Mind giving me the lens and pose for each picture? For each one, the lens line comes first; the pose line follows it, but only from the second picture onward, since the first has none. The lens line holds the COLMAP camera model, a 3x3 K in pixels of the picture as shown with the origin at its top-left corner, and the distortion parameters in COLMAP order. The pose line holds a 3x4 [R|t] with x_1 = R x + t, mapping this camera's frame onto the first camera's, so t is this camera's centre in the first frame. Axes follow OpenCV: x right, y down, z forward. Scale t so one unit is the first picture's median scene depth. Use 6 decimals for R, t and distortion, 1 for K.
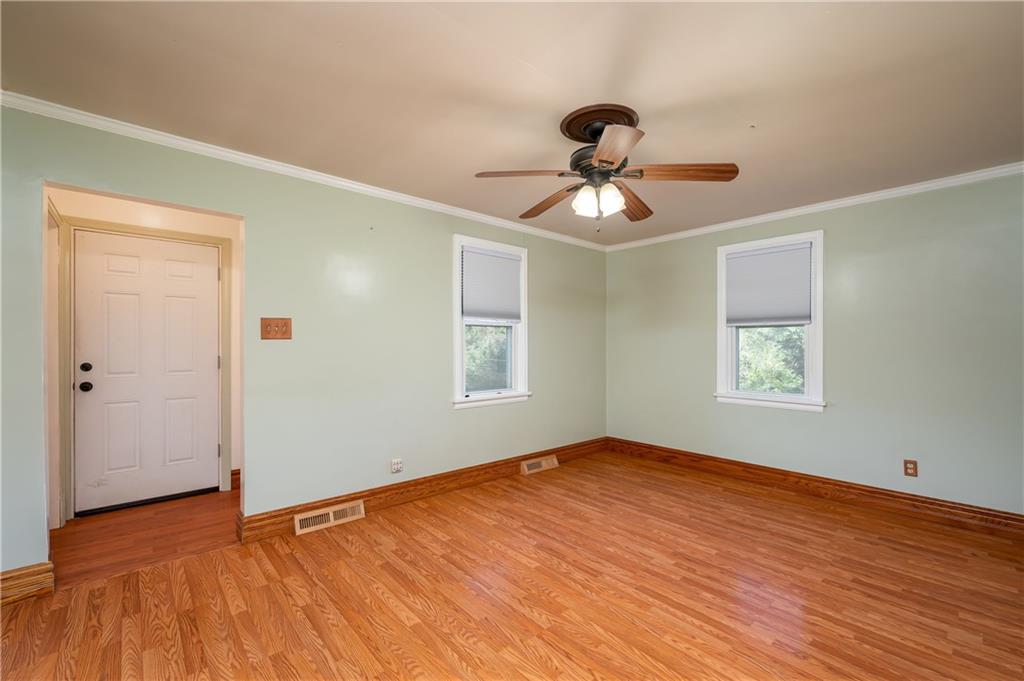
lens RADIAL K [[433.1, 0, 514.2], [0, 433.1, 338.0], [0, 0, 1]] dist [-0.004131, -0.000260]
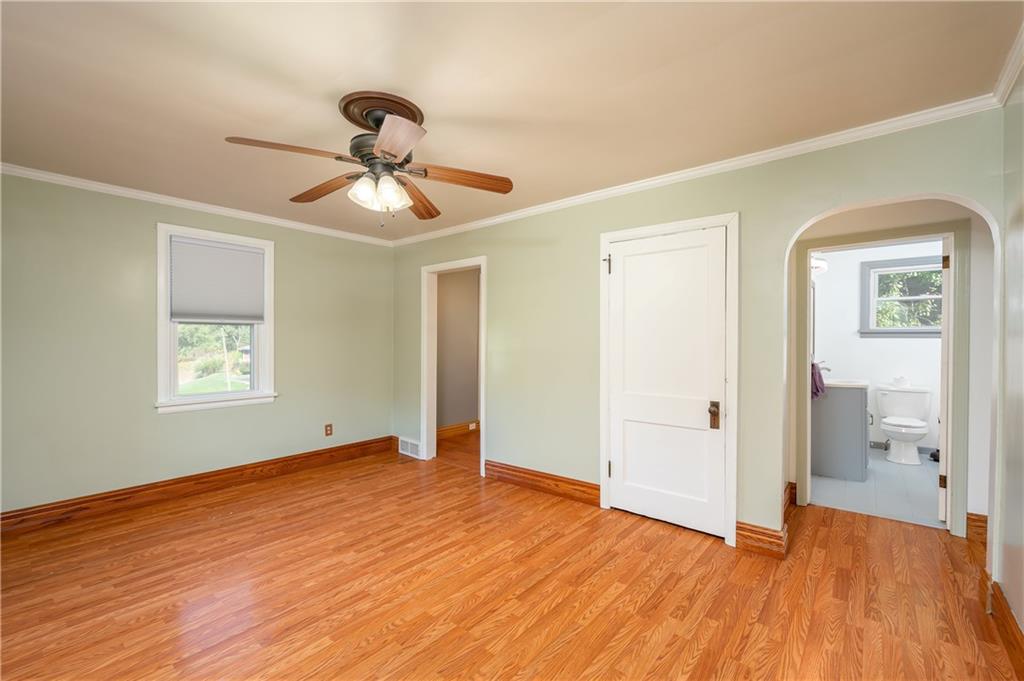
lens RADIAL K [[433.1, 0, 511.5], [0, 433.1, 344.2], [0, 0, 1]] dist [-0.004131, -0.000260]
pose [[-0.145356, -0.009735, 0.989332, -0.645185], [-0.014139, 0.999870, 0.007761, 0.001534], [-0.989278, -0.012860, -0.145475, 0.703728]]
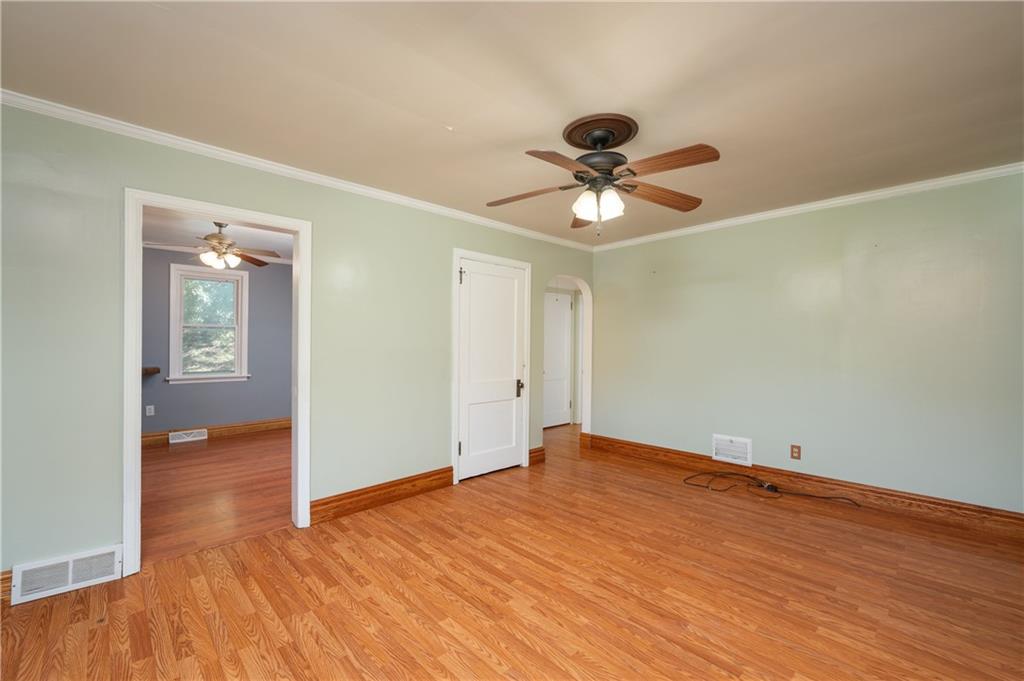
lens RADIAL K [[433.1, 0, 512.0], [0, 433.1, 344.8], [0, 0, 1]] dist [-0.004131, -0.000260]
pose [[-0.999450, -0.006850, -0.032441, 0.355975], [-0.006619, 0.999952, -0.007245, 0.021195], [0.032489, -0.007026, -0.999447, 1.664279]]
